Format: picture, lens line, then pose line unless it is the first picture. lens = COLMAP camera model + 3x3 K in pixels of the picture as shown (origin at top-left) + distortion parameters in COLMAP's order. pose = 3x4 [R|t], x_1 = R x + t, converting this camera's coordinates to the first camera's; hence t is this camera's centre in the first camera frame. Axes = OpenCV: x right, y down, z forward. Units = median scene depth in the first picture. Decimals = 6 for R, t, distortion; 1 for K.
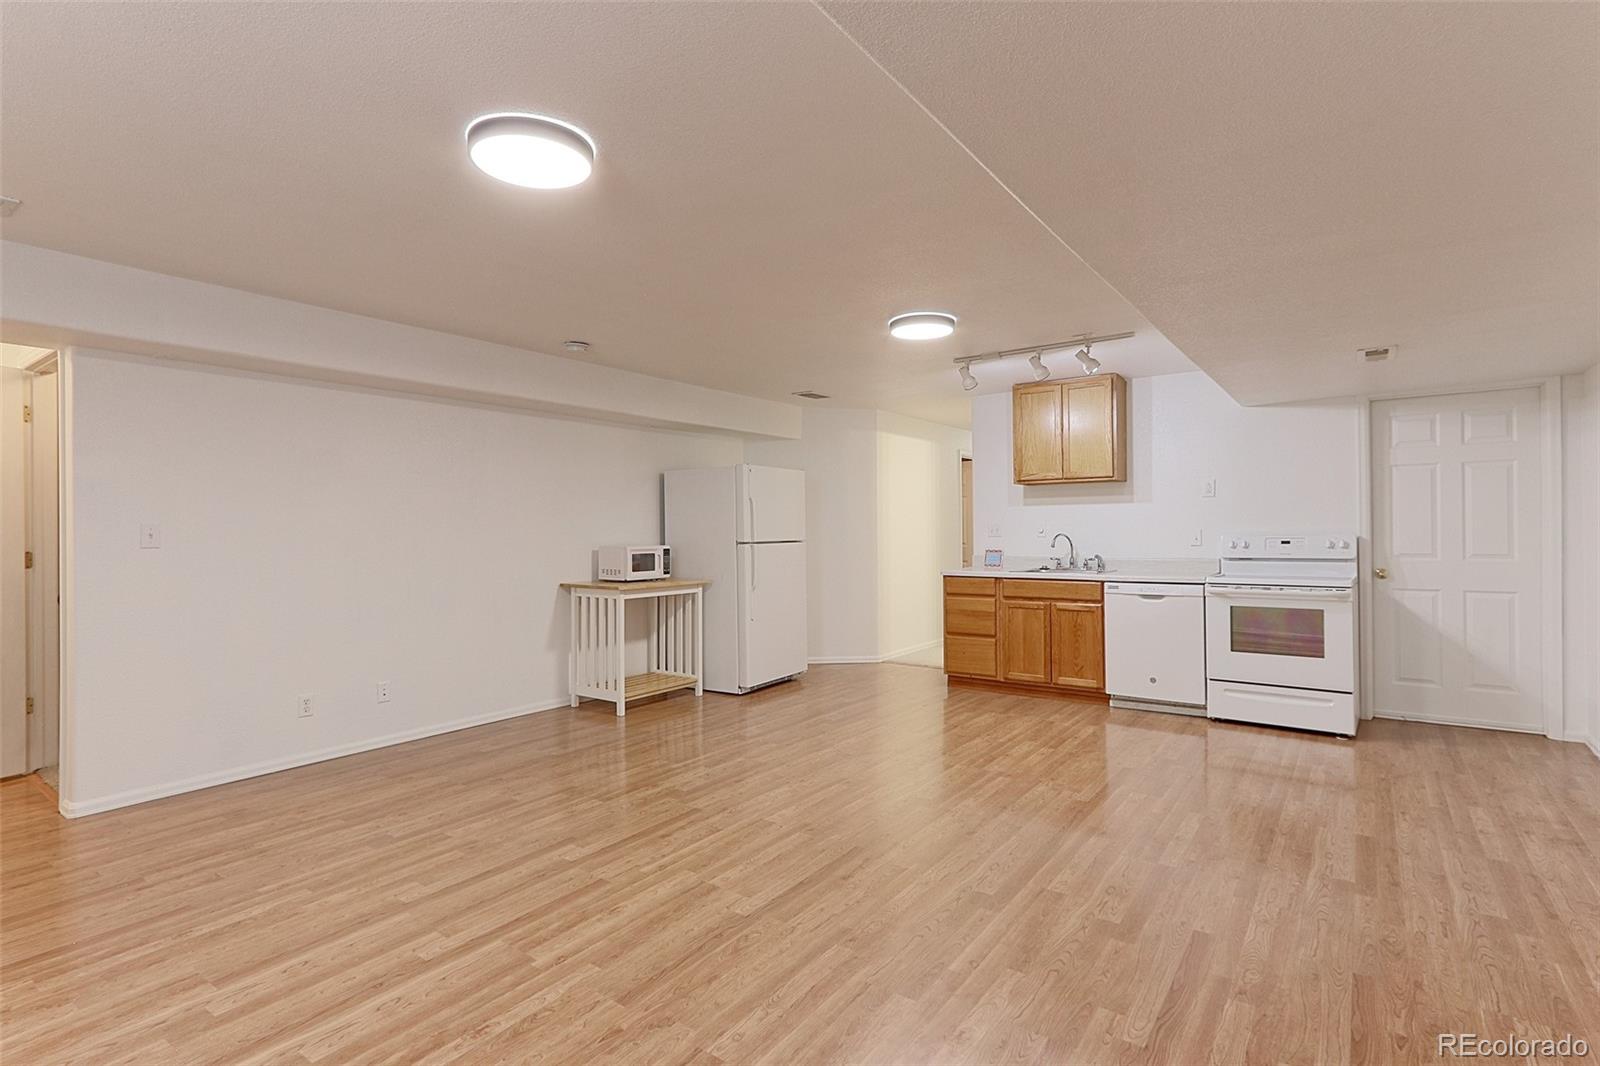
lens RADIAL K [[774.5, 0, 795.7], [0, 774.5, 531.0], [0, 0, 1]] dist [-0.001066, 0.000682]
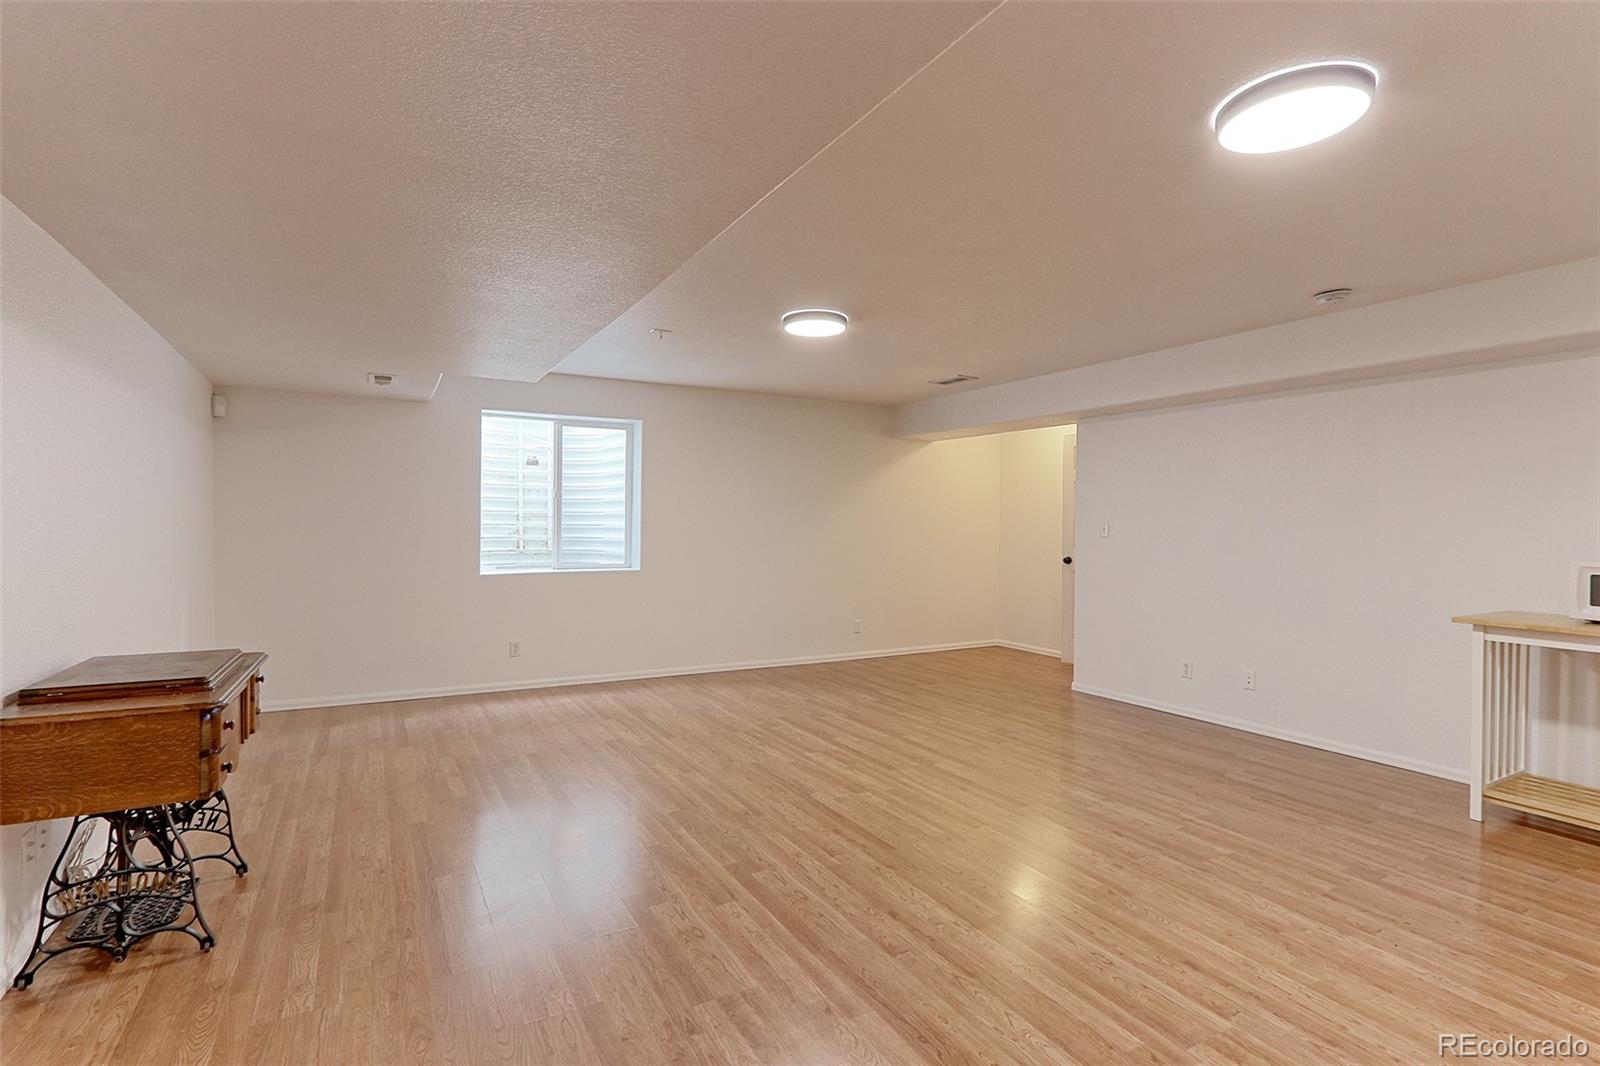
lens RADIAL K [[774.5, 0, 792.1], [0, 774.5, 527.2], [0, 0, 1]] dist [-0.001066, 0.000682]
pose [[-0.420478, 0.005512, -0.907286, 0.661824], [-0.009845, 0.999895, 0.010637, -0.006549], [0.907250, 0.013405, -0.420379, 0.833081]]
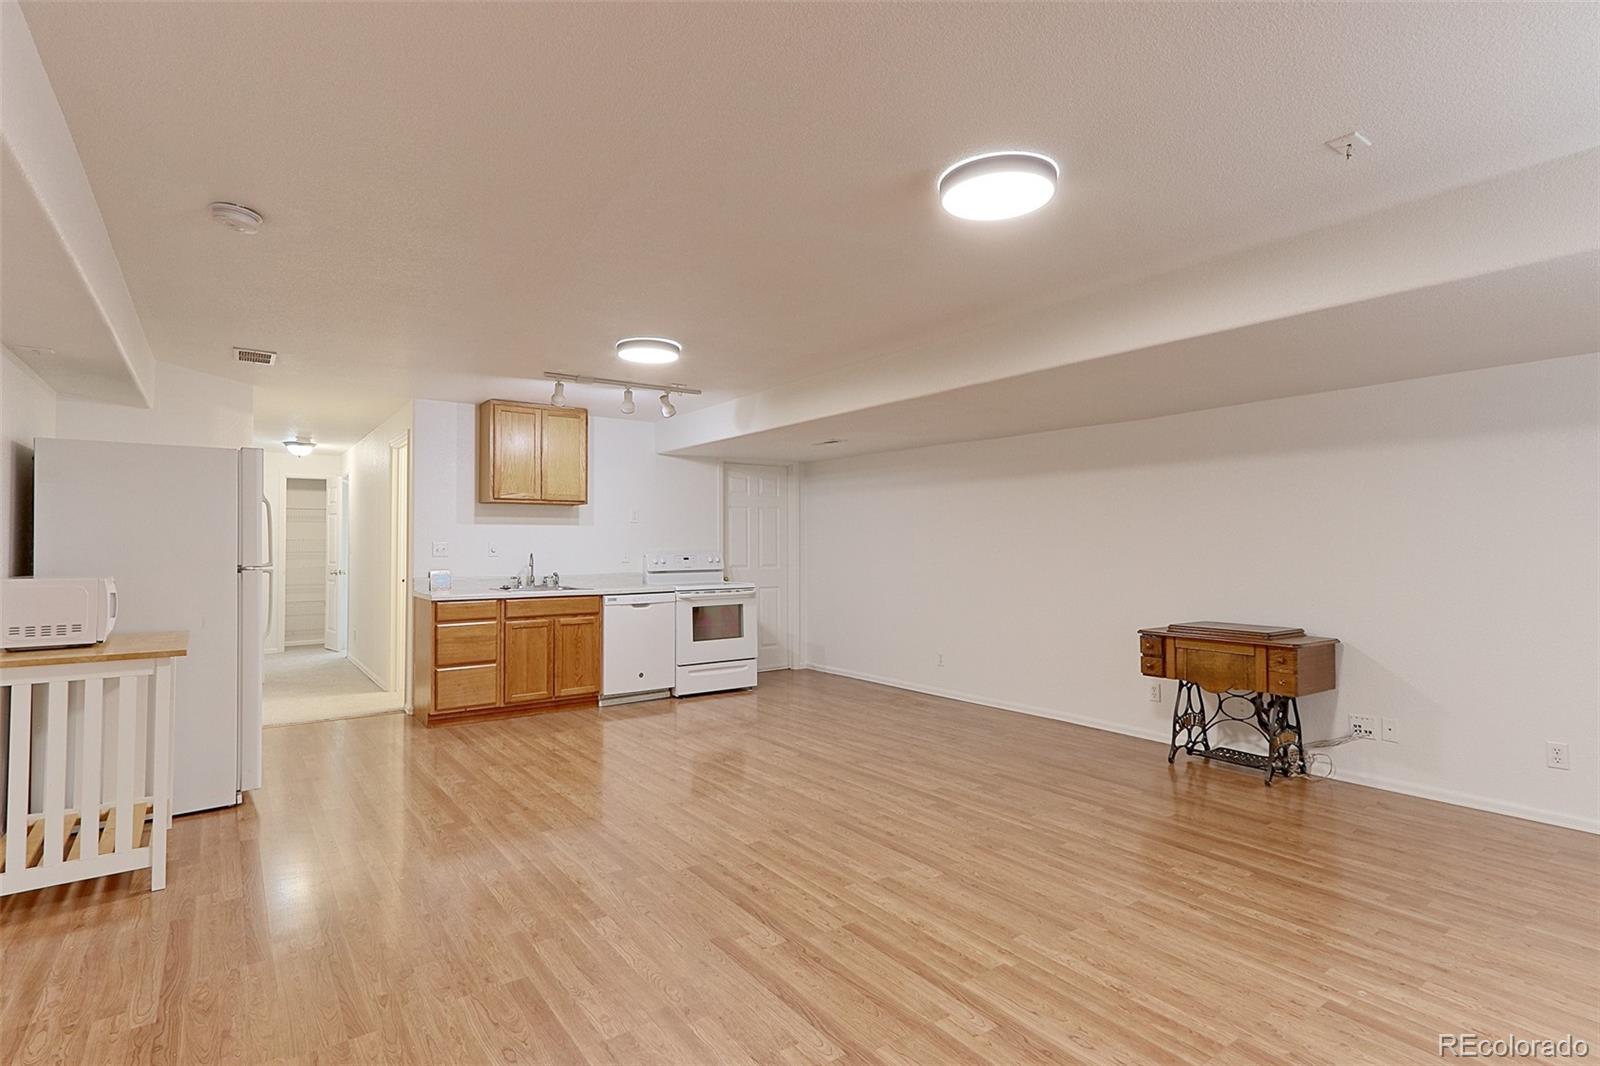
lens RADIAL K [[774.5, 0, 791.4], [0, 774.5, 531.8], [0, 0, 1]] dist [-0.001066, 0.000682]
pose [[0.313219, 0.024022, 0.949377, -0.676187], [0.001032, 0.999671, -0.025635, 0.002881], [-0.949680, 0.009009, 0.313091, 0.449607]]
